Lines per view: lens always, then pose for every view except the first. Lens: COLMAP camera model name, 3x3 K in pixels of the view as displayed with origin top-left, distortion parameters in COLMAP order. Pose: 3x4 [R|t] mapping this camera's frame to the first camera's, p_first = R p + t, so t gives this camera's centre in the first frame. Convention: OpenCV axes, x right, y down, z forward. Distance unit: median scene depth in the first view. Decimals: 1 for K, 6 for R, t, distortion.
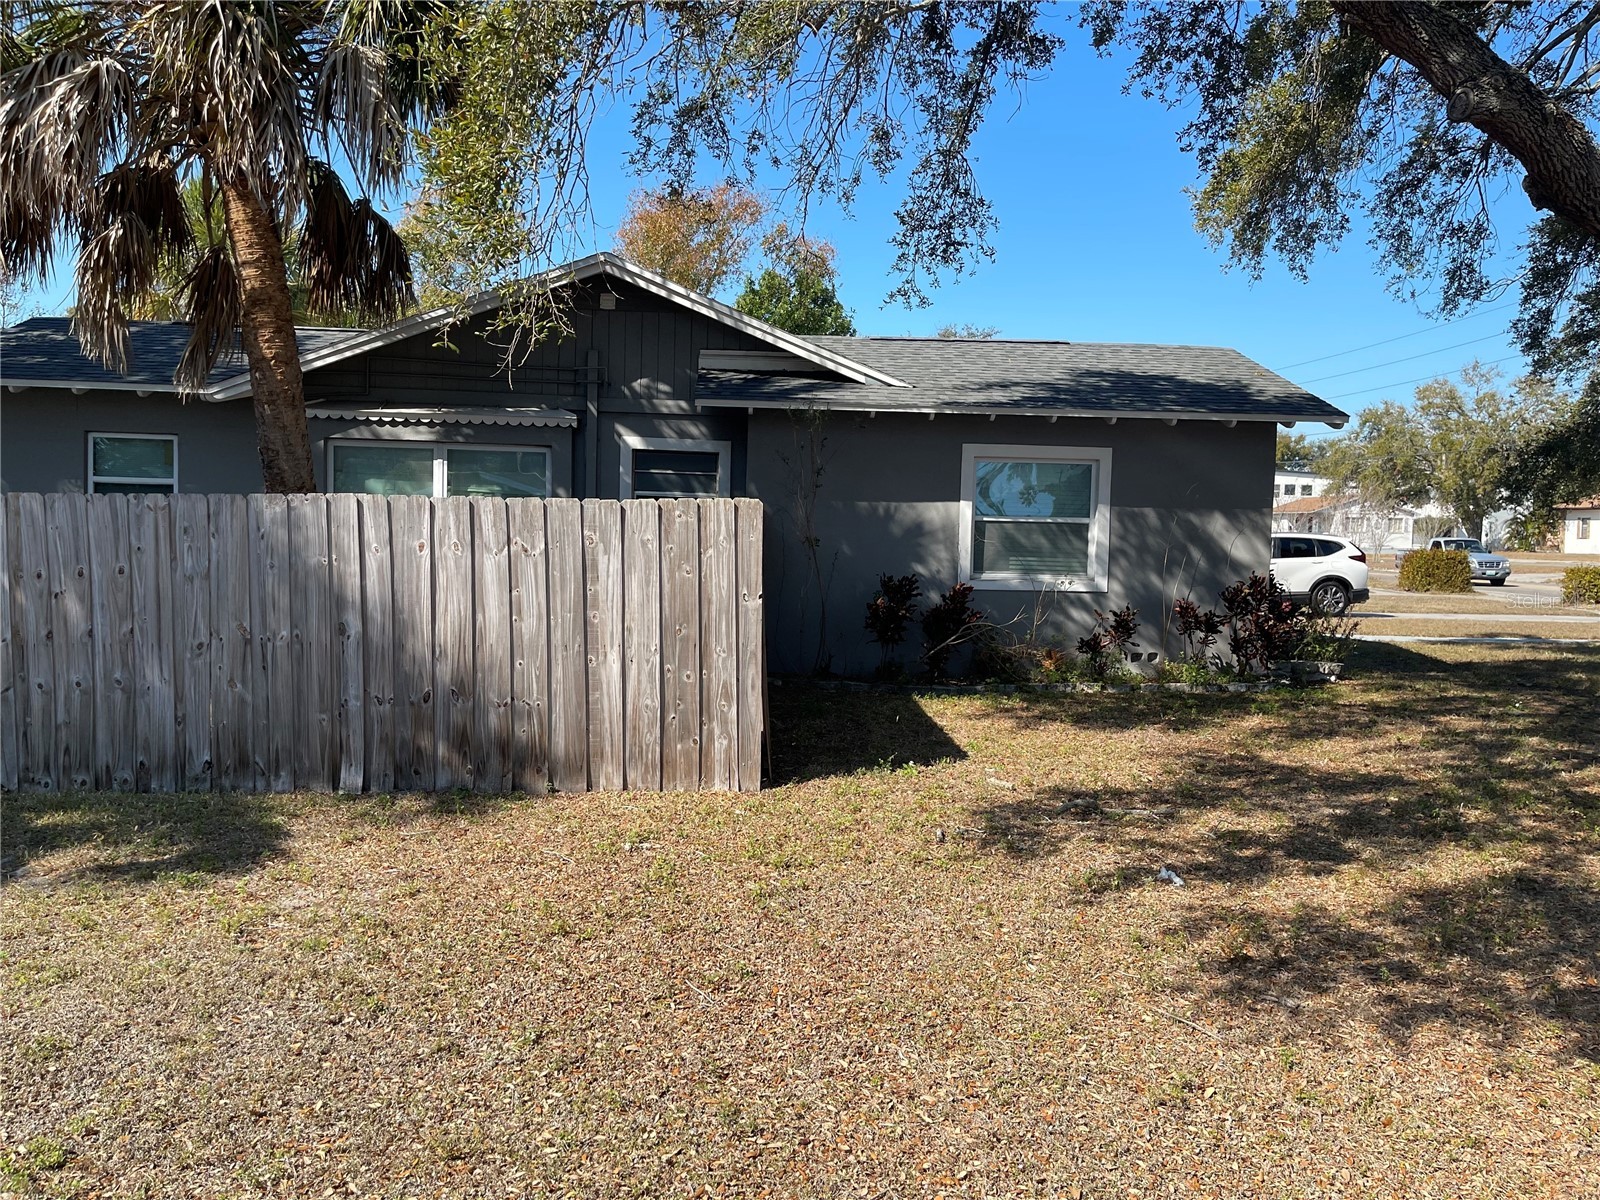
lens RADIAL K [[1213.6, 0, 800.0], [0, 1213.6, 600.0], [0, 0, 1]] dist [0.054003, -0.137762]
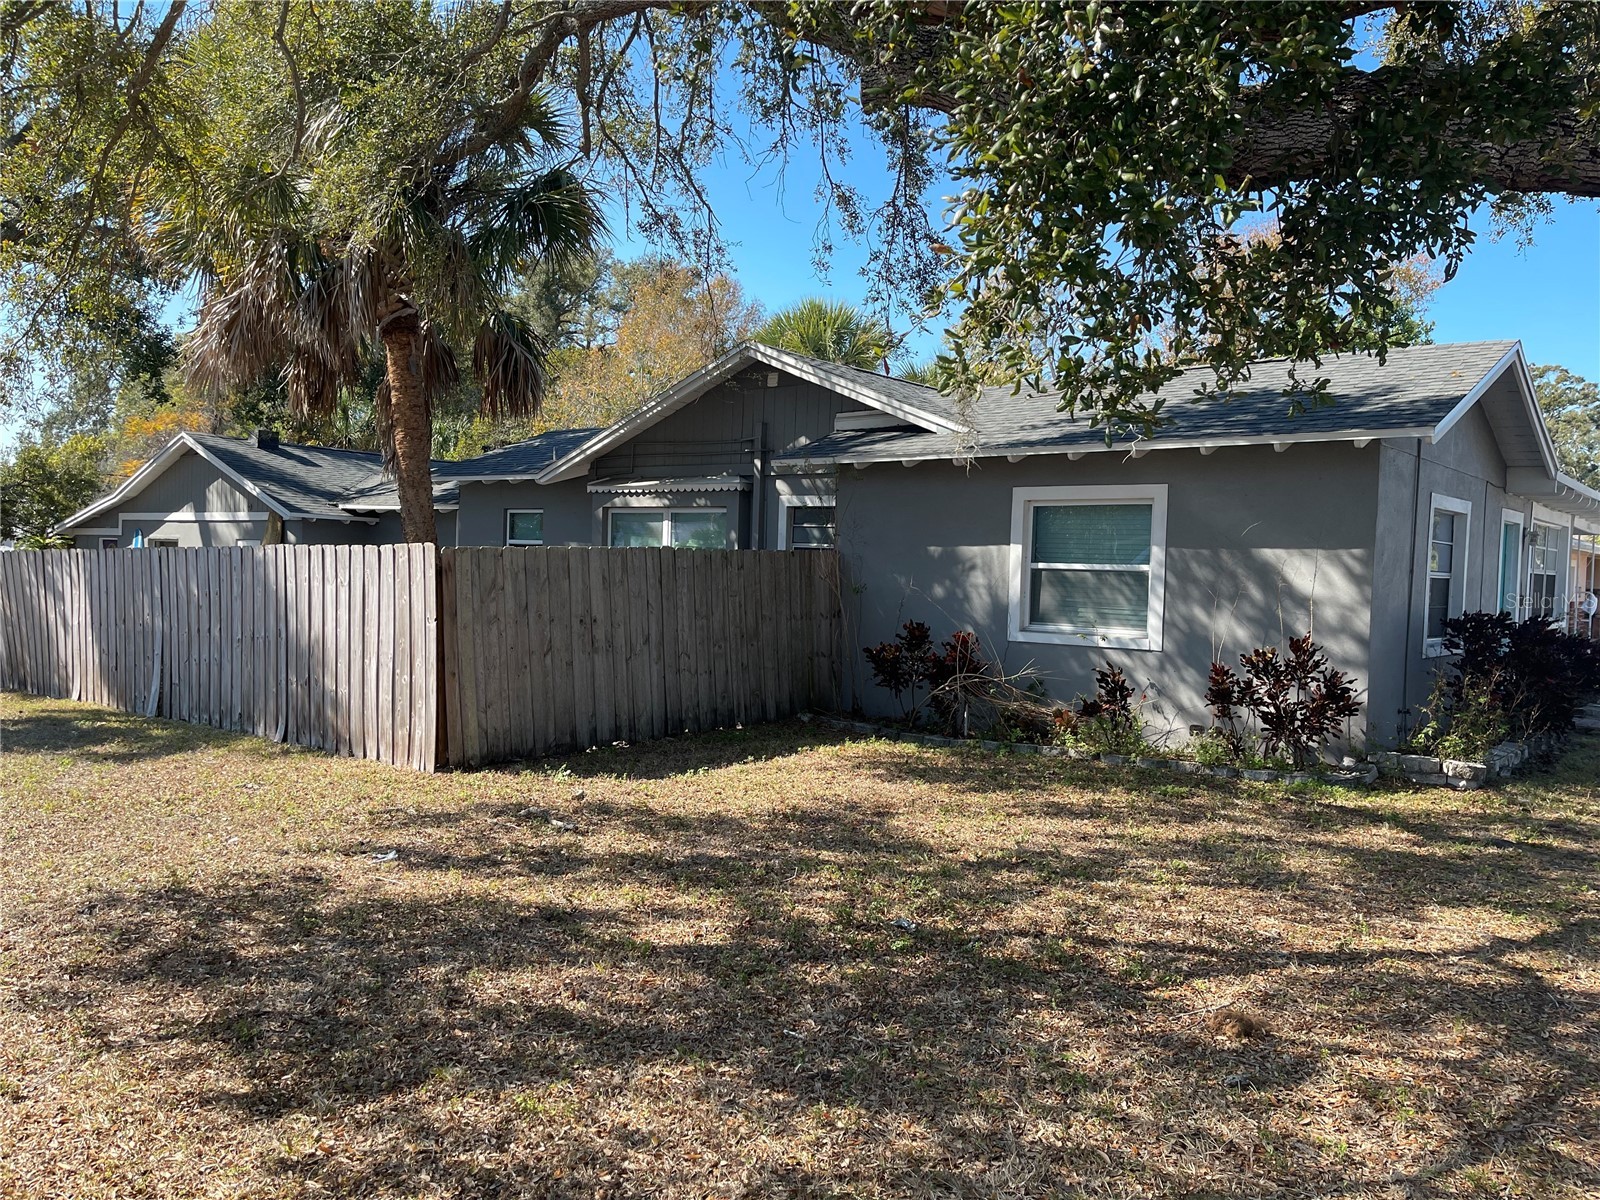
lens RADIAL K [[1254.7, 0, 800.0], [0, 1254.7, 600.0], [0, 0, 1]] dist [0.092555, -0.159095]
pose [[0.743521, 0.011121, -0.668620, 0.672762], [-0.049871, 0.997999, -0.038859, 0.005459], [0.666851, 0.062237, 0.742588, 0.166683]]
